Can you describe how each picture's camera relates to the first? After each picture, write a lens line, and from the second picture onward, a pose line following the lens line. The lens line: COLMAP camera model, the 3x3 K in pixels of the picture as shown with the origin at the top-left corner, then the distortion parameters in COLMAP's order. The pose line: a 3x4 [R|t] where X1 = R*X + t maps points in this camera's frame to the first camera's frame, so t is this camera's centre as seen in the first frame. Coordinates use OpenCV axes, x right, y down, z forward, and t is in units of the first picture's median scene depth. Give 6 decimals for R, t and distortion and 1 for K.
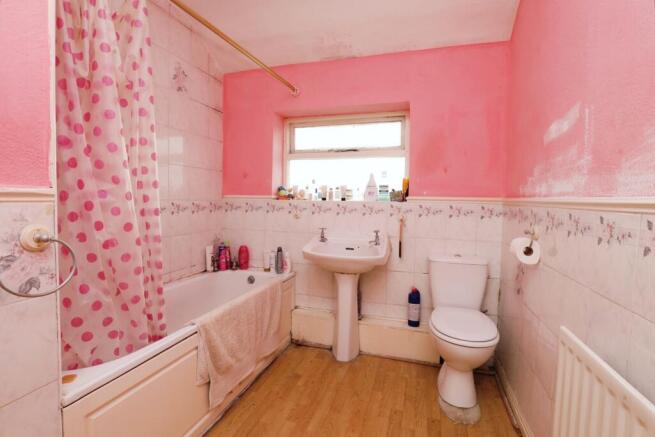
lens RADIAL K [[312.9, 0, 327.4], [0, 312.9, 216.5], [0, 0, 1]] dist [-0.032394, 0.007754]
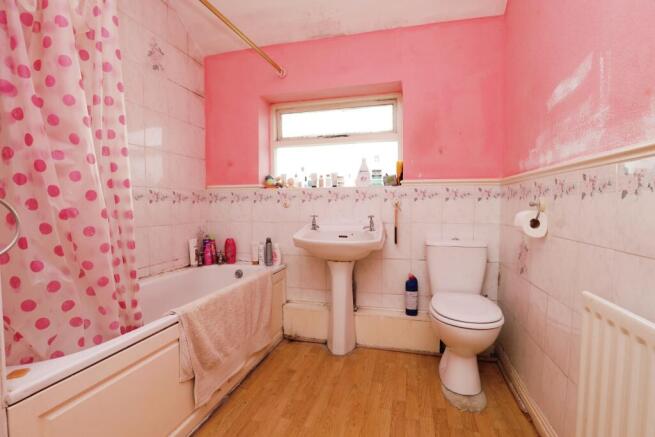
lens RADIAL K [[312.9, 0, 330.0], [0, 312.9, 221.7], [0, 0, 1]] dist [-0.032394, 0.007754]
pose [[0.998633, -0.024119, 0.046363, -0.015256], [0.024024, 0.999708, 0.002595, 0.074449], [-0.046412, -0.001478, 0.998921, 0.072483]]
